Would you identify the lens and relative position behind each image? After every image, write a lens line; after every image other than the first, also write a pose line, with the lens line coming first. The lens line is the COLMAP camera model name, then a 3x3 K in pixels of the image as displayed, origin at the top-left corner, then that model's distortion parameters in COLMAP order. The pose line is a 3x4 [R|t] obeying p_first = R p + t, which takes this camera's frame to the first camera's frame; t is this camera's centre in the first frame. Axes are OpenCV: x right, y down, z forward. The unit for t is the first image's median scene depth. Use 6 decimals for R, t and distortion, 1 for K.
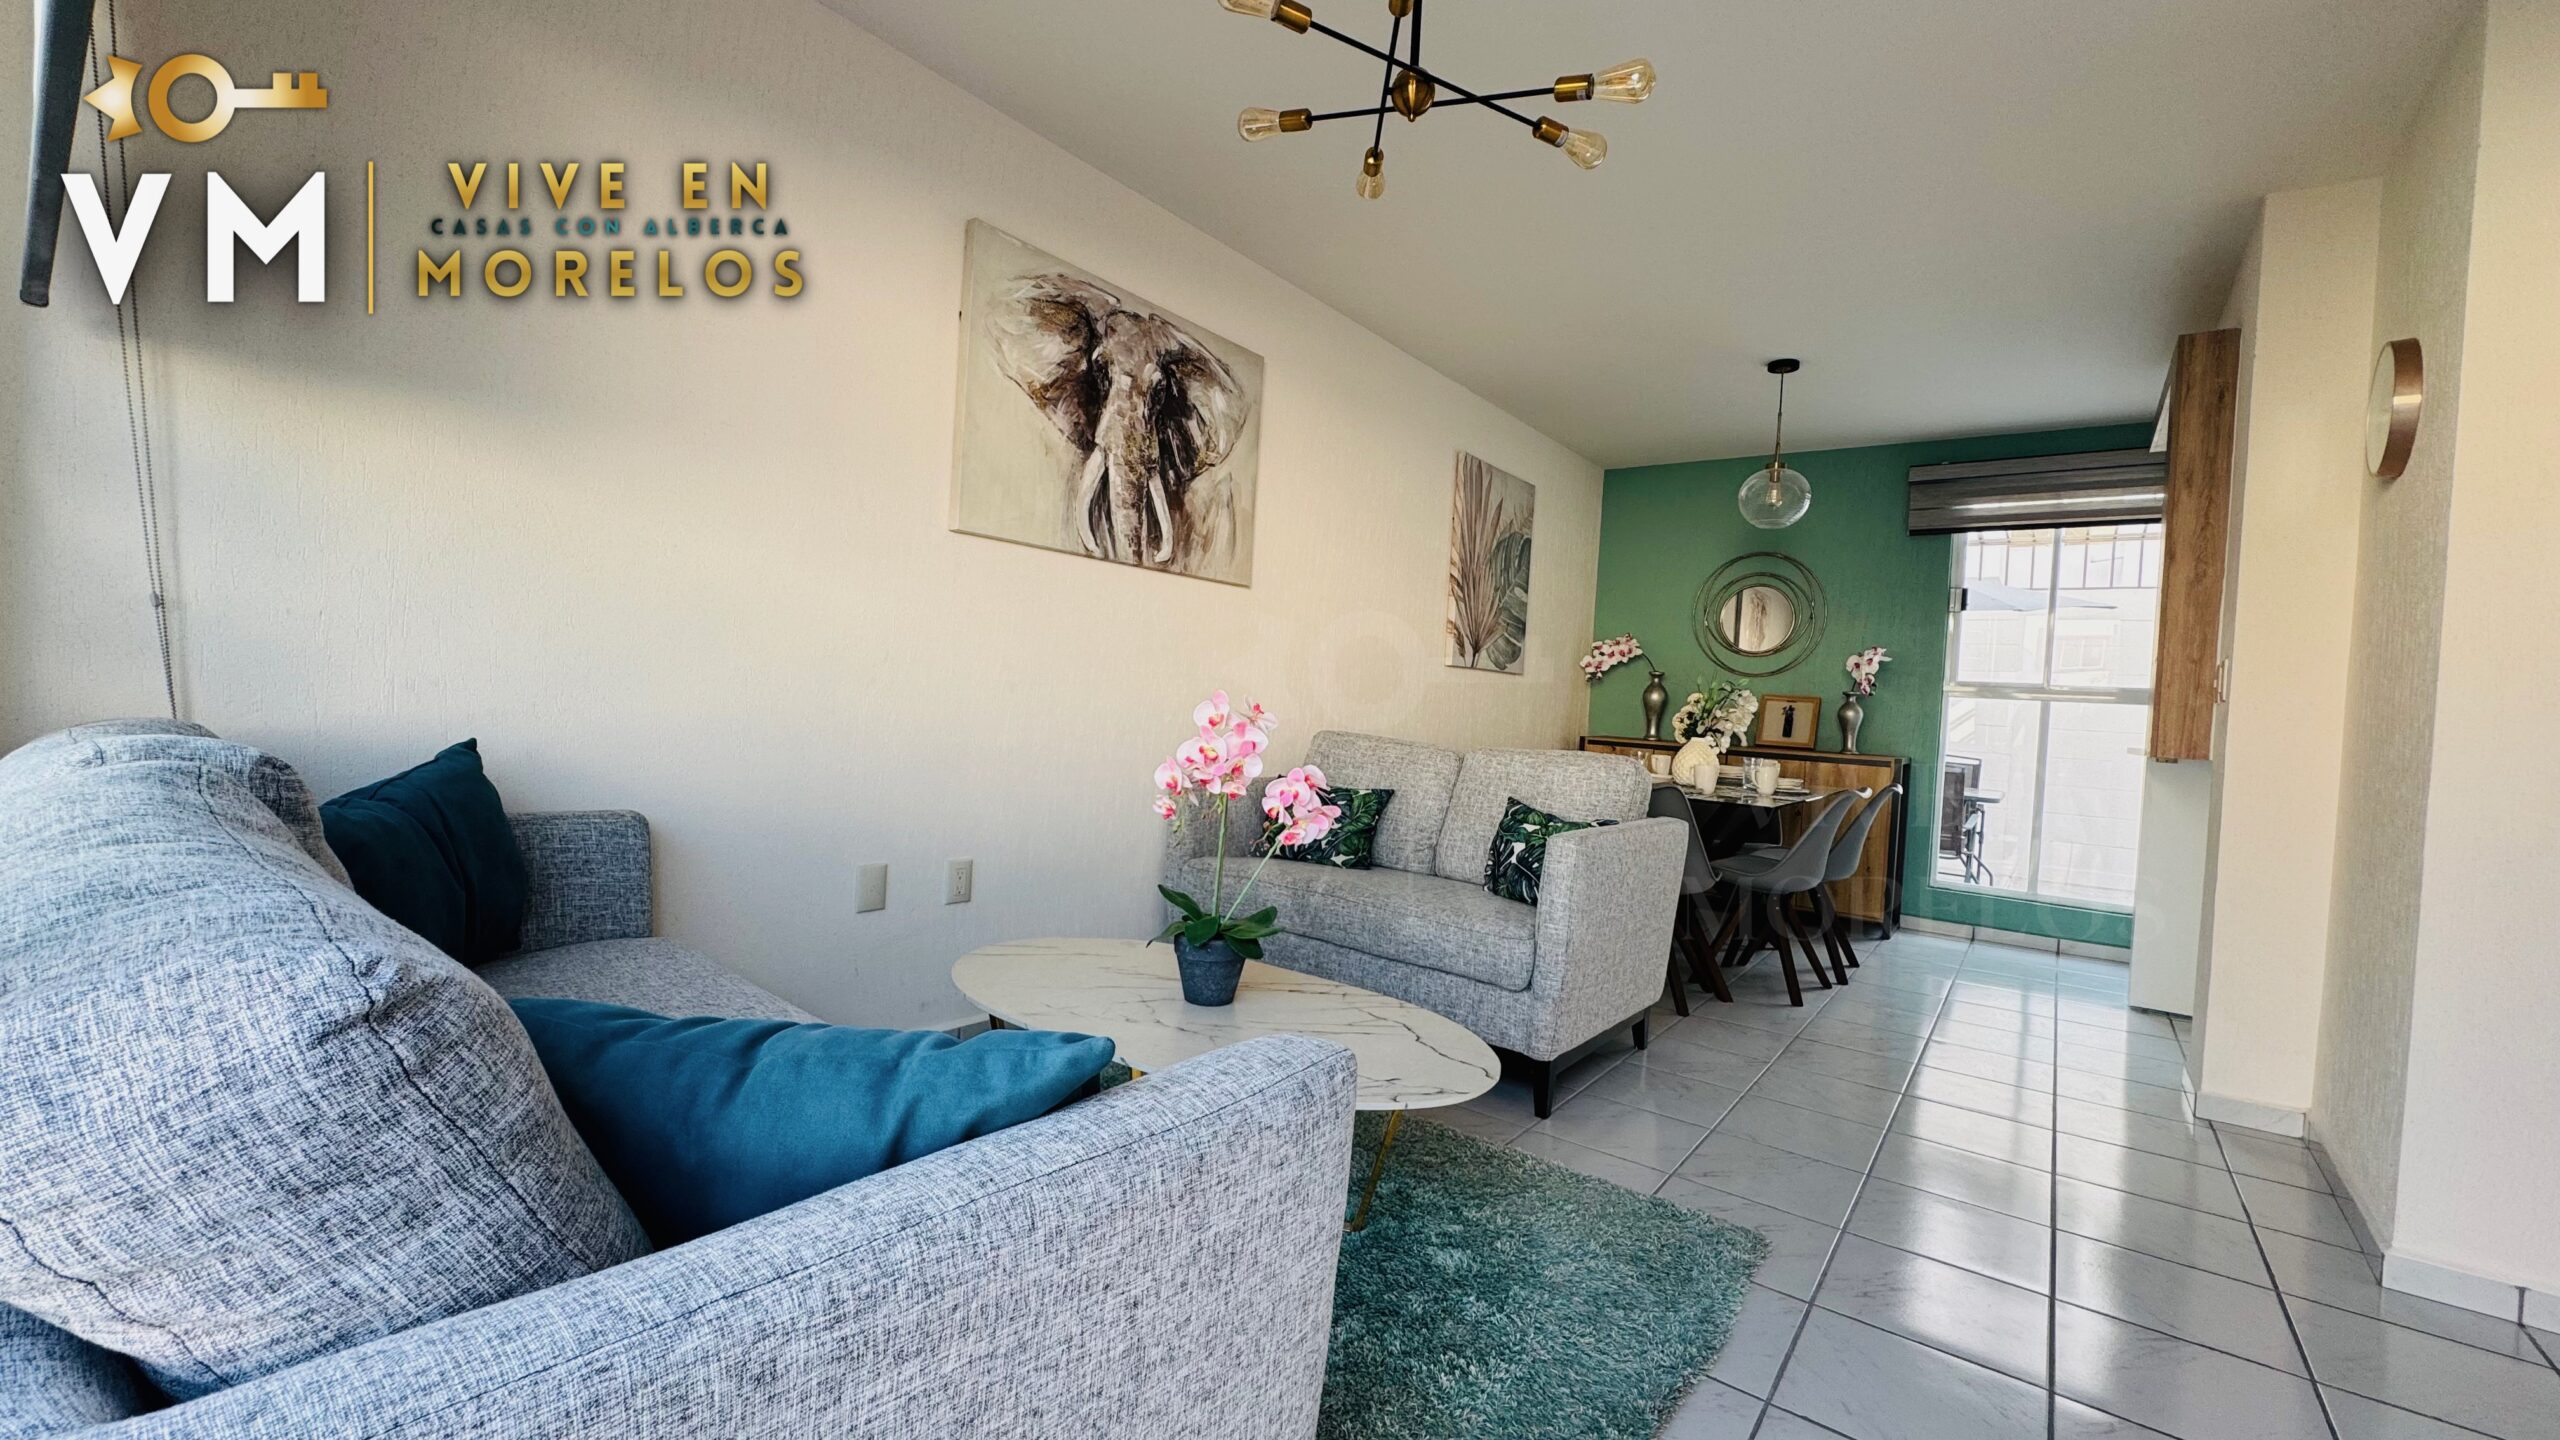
lens RADIAL K [[1009.0, 0, 1282.5], [0, 1009.0, 723.2], [0, 0, 1]] dist [-0.001095, 0.000152]
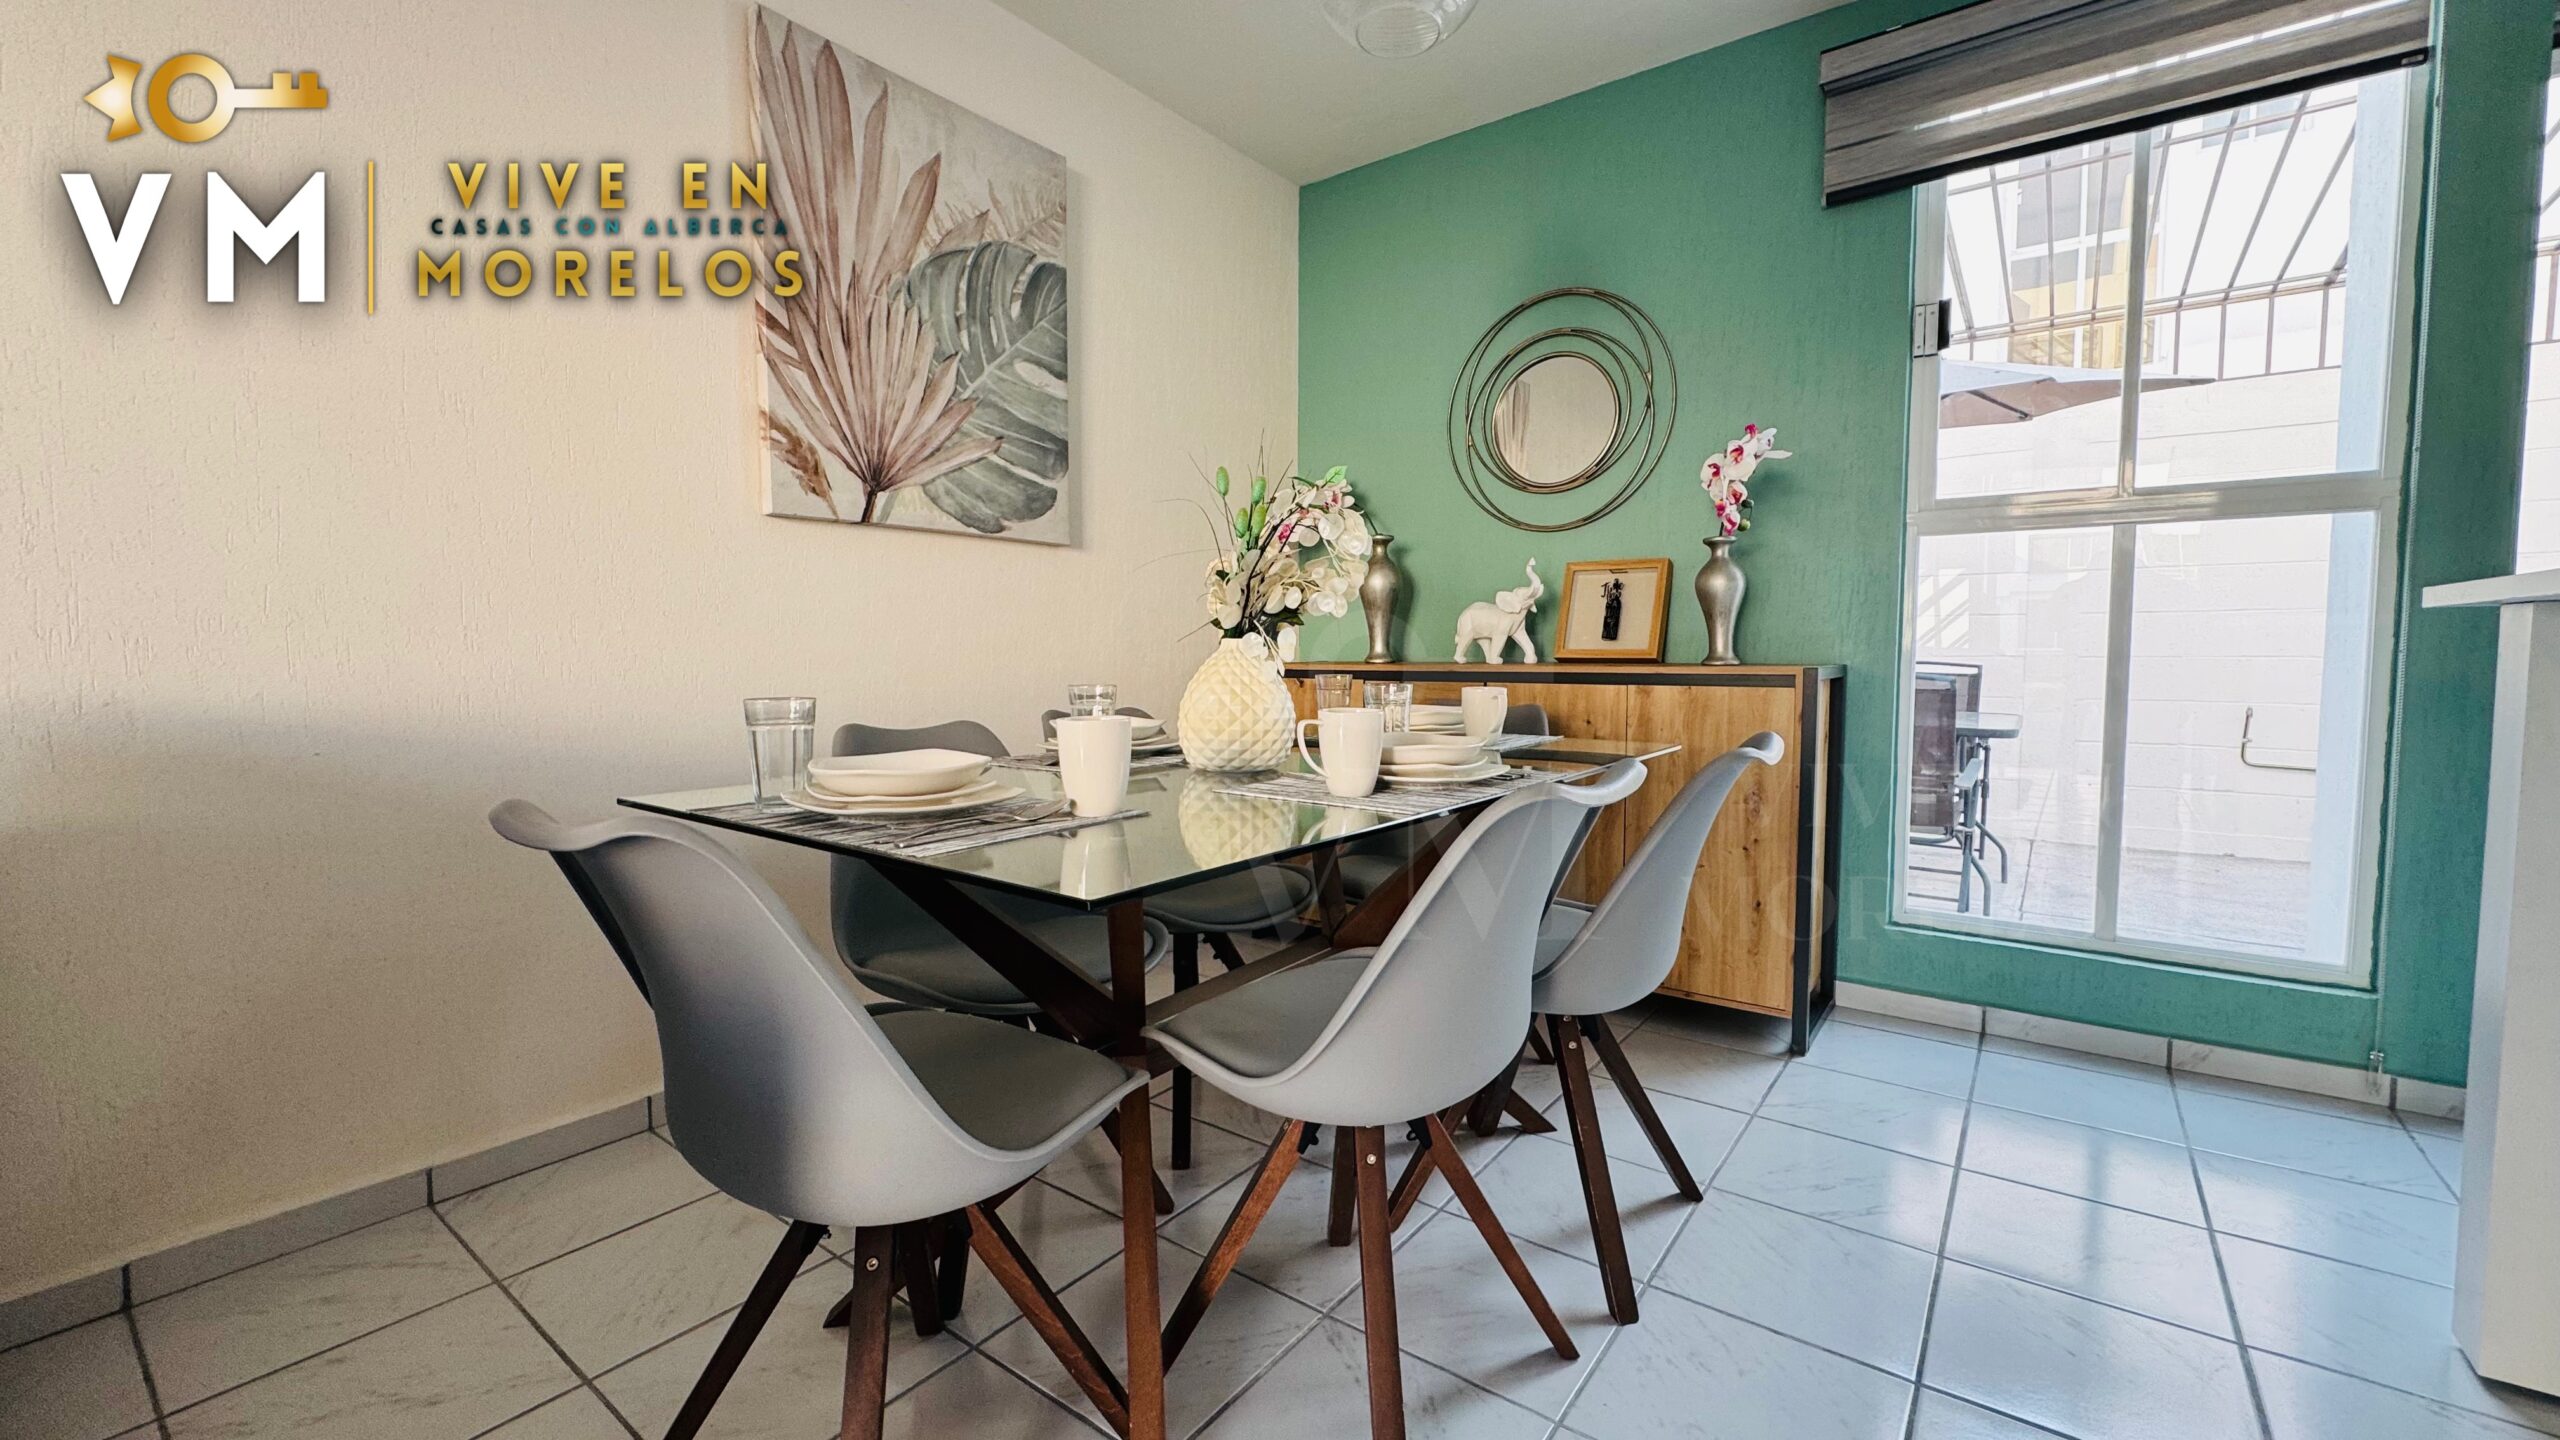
lens RADIAL K [[1009.0, 0, 1277.2], [0, 1009.0, 719.3], [0, 0, 1]] dist [-0.001095, 0.000152]
pose [[0.998190, -0.060114, 0.001909, 0.343619], [0.059975, 0.997254, 0.043453, 0.023027], [-0.004516, -0.043260, 0.999054, 0.508176]]
